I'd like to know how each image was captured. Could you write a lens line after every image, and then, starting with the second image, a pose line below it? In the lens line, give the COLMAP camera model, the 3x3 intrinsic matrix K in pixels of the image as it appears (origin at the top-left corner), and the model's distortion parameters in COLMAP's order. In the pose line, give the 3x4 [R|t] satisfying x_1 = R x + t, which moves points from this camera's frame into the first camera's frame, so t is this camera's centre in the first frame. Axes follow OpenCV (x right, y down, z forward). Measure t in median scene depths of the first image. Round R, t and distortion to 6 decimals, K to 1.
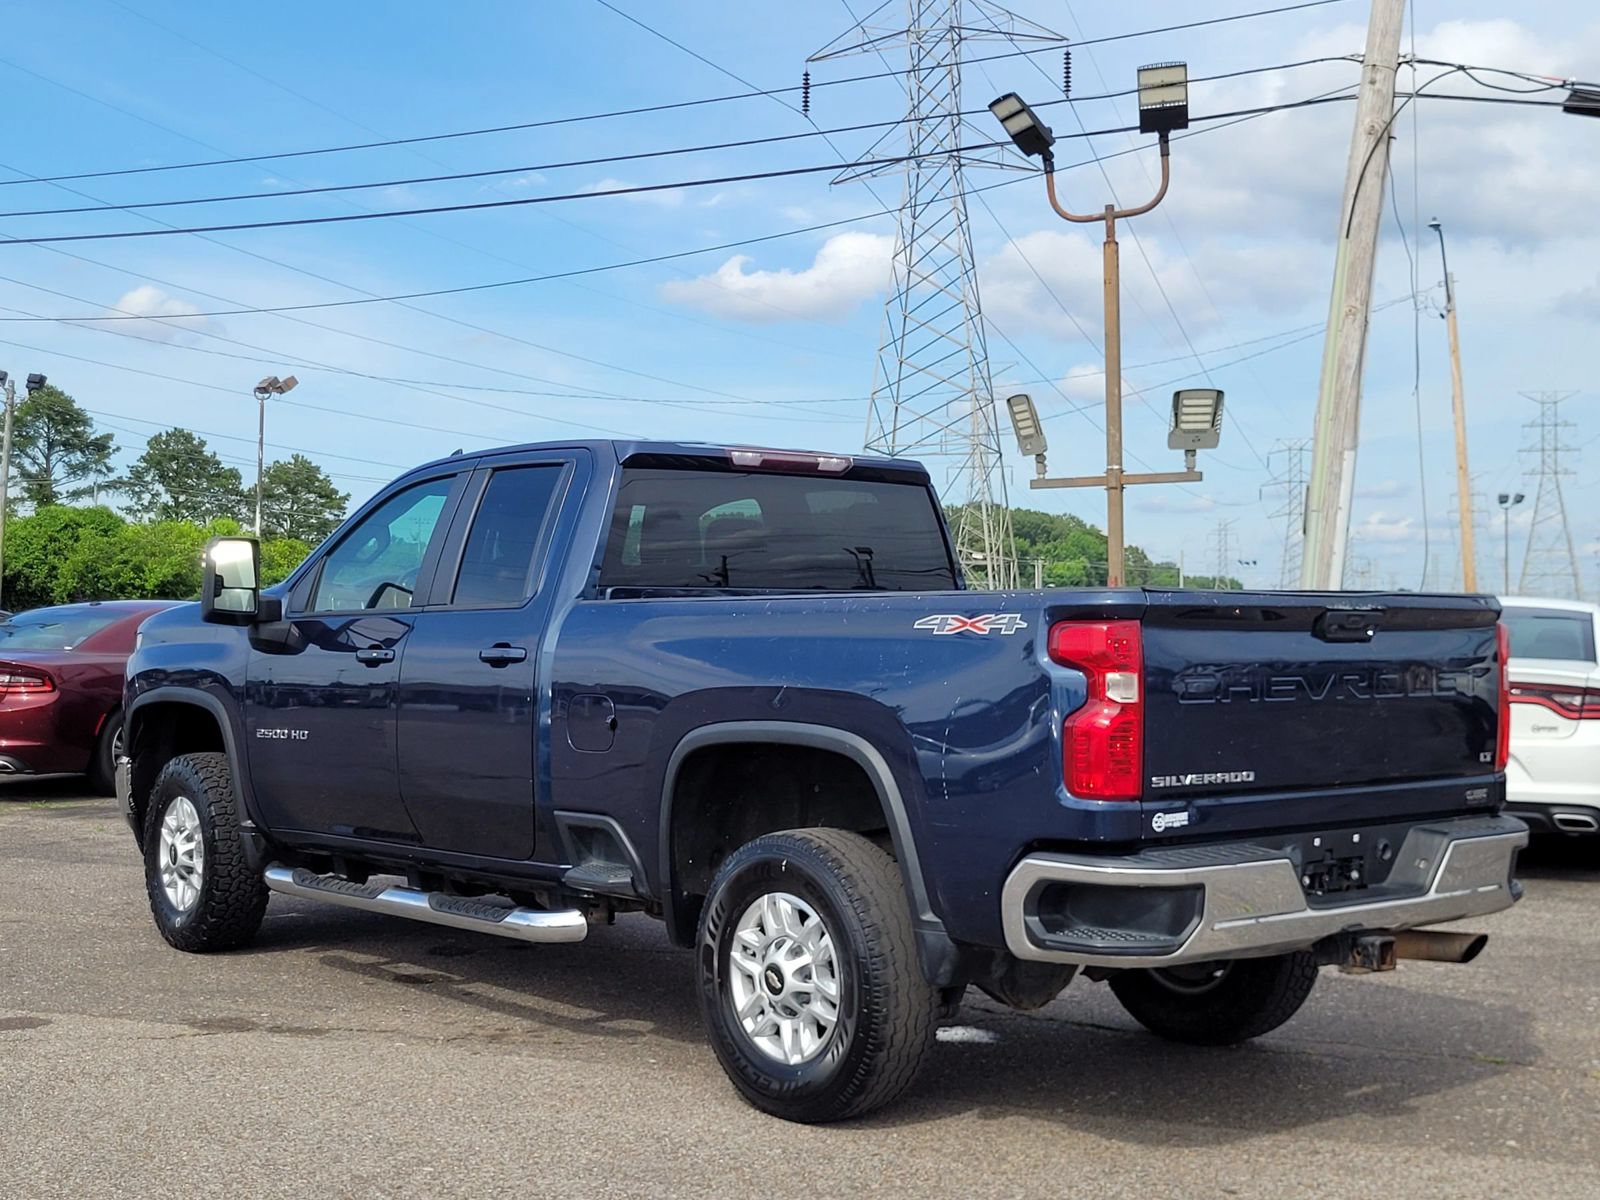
lens RADIAL K [[2101.2, 0, 791.7], [0, 2101.2, 550.9], [0, 0, 1]] dist [0.019868, 0.053118]
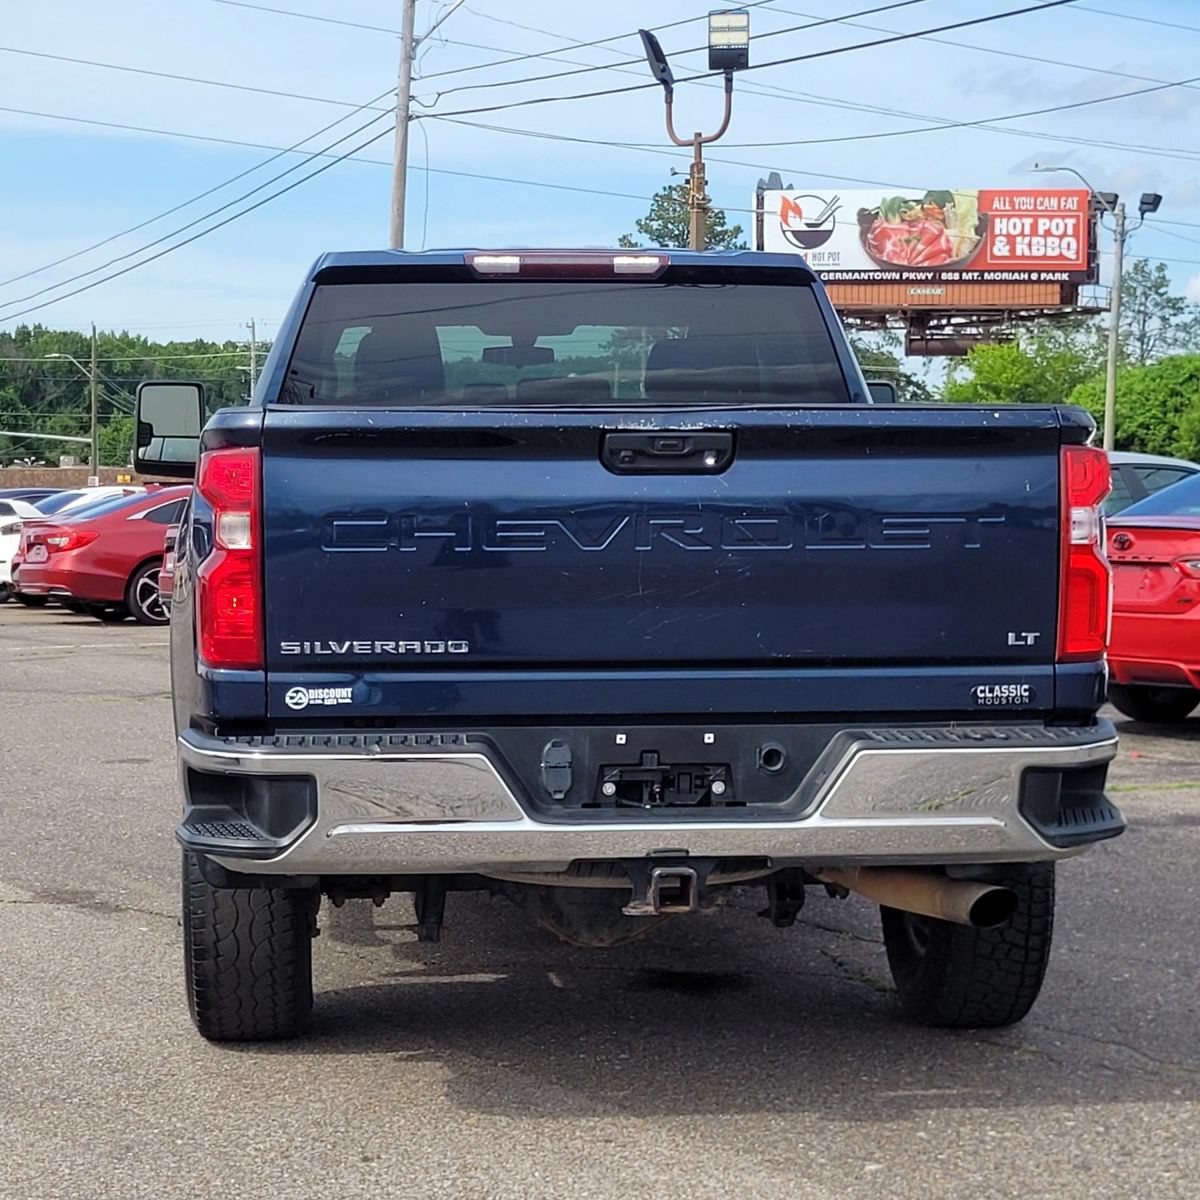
lens RADIAL K [[2644.6, 0, 604.3], [0, 2644.6, 596.0], [0, 0, 1]] dist [0.029509, 0.127007]
pose [[0.820417, 0.014782, -0.571574, 0.716667], [0.026154, 0.997649, 0.063341, 0.024515], [0.571166, -0.066915, 0.818102, 0.203968]]
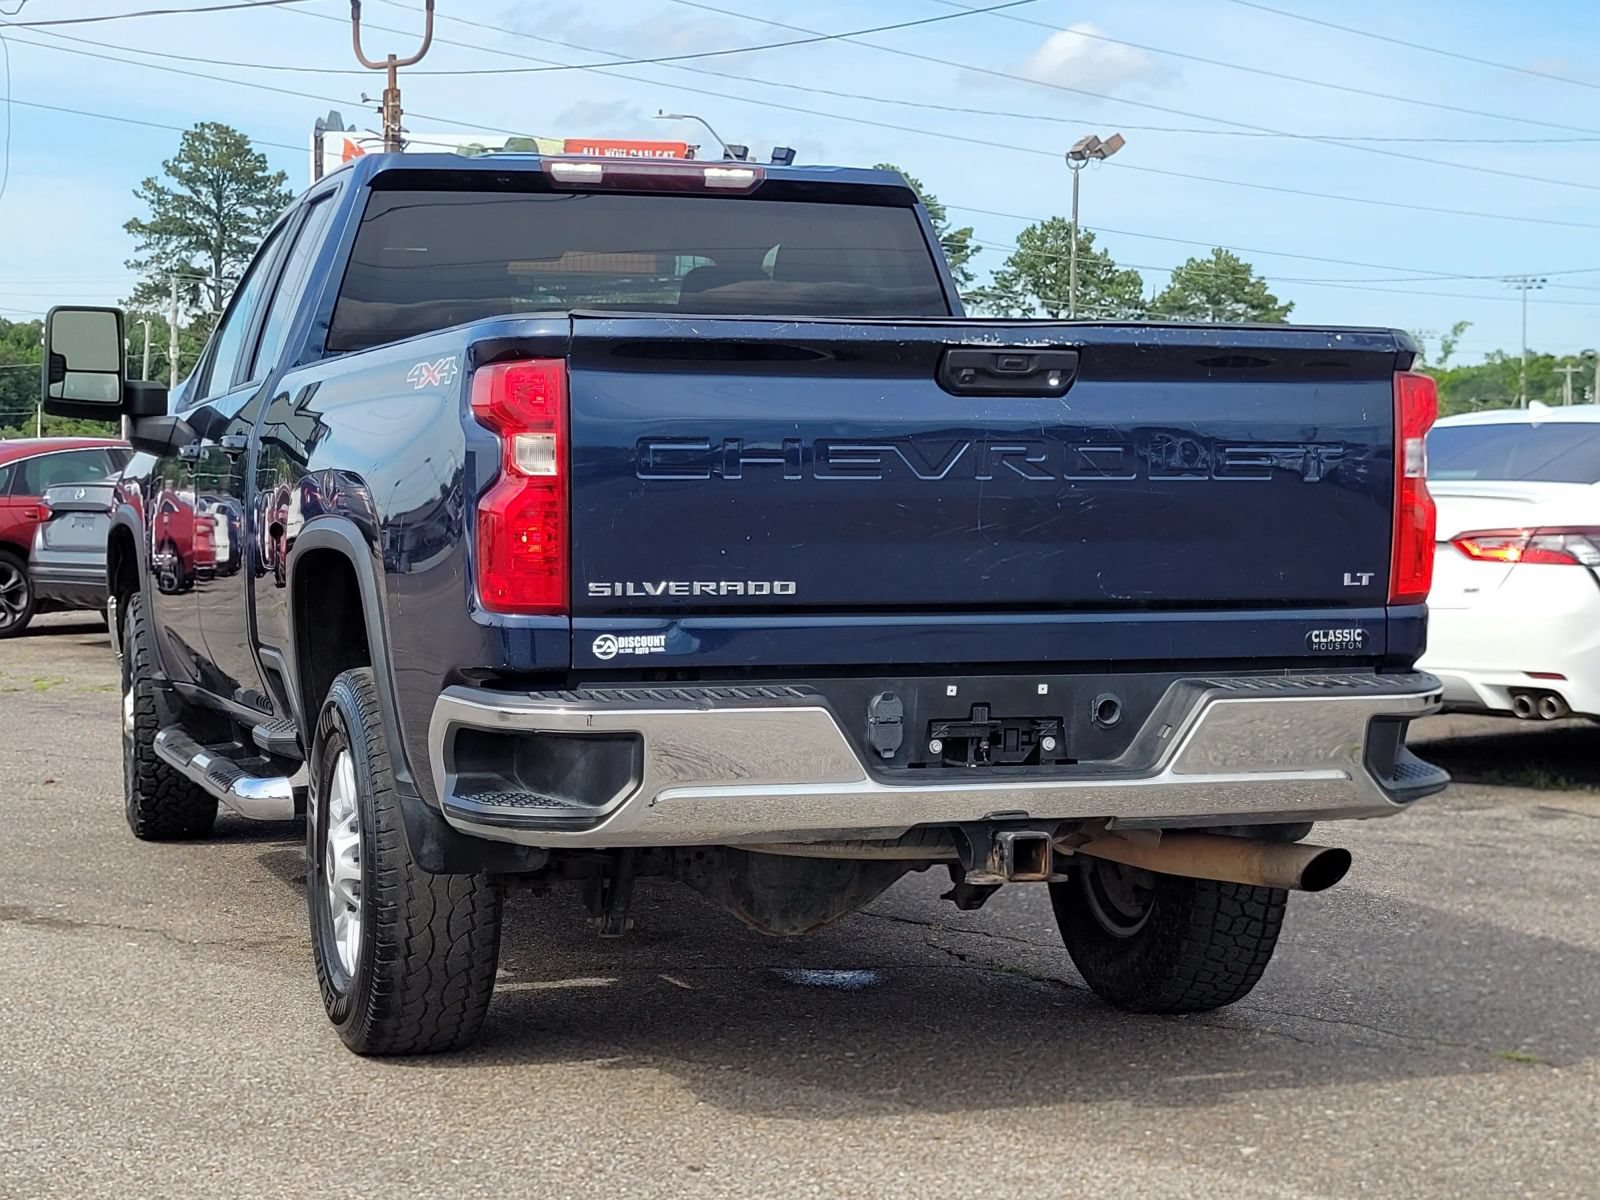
lens RADIAL K [[2984.1, 0, 798.5], [0, 2984.1, 606.2], [0, 0, 1]] dist [0.036223, -0.001035]
pose [[0.928045, 0.013132, -0.372236, 0.511868], [0.014482, 0.997350, 0.071291, 0.038116], [0.372186, -0.071552, 0.925396, 0.084760]]
